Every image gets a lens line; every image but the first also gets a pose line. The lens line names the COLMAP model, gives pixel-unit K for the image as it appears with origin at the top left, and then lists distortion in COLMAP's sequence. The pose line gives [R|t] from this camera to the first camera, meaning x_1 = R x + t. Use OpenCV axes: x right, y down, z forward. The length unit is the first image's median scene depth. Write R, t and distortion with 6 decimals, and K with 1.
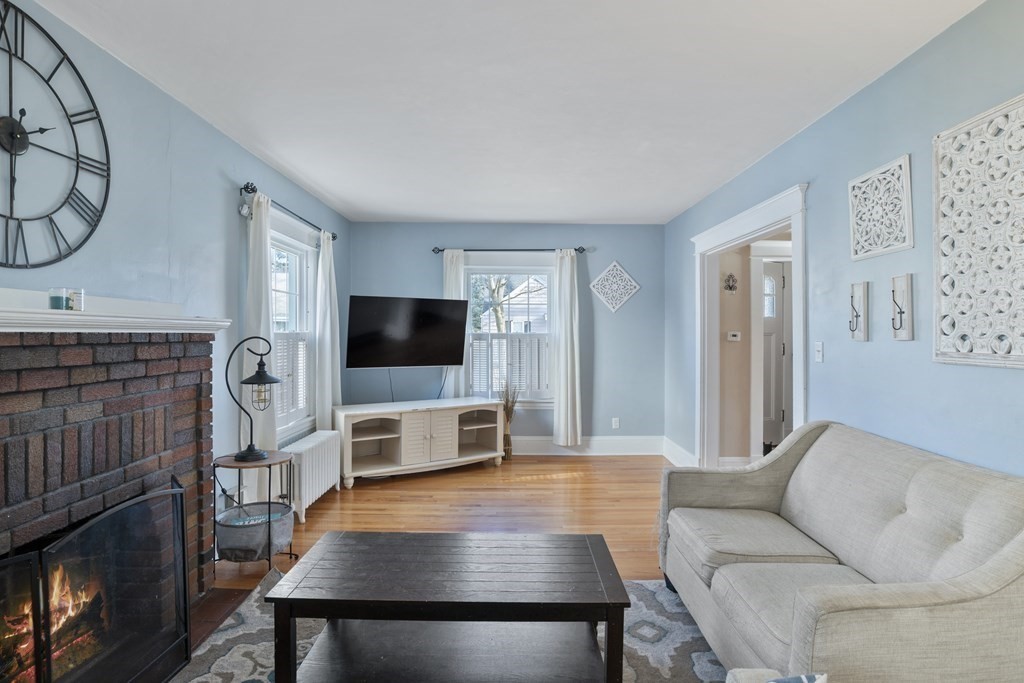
lens RADIAL K [[549.2, 0, 513.7], [0, 549.2, 334.3], [0, 0, 1]] dist [-0.060463, 0.023407]
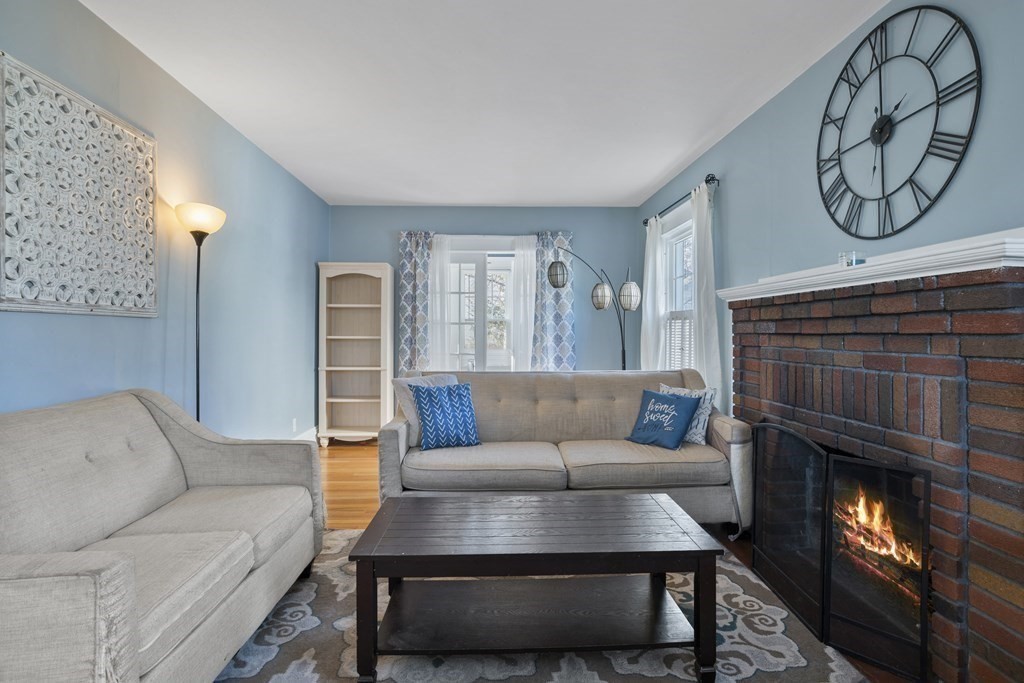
lens RADIAL K [[539.1, 0, 515.9], [0, 539.1, 332.8], [0, 0, 1]] dist [-0.044887, 0.024702]
pose [[-0.998702, 0.004282, -0.050752, -0.032513], [0.004286, 0.999991, 0.000015, 0.080480], [0.050752, -0.000203, -0.998711, 1.950869]]
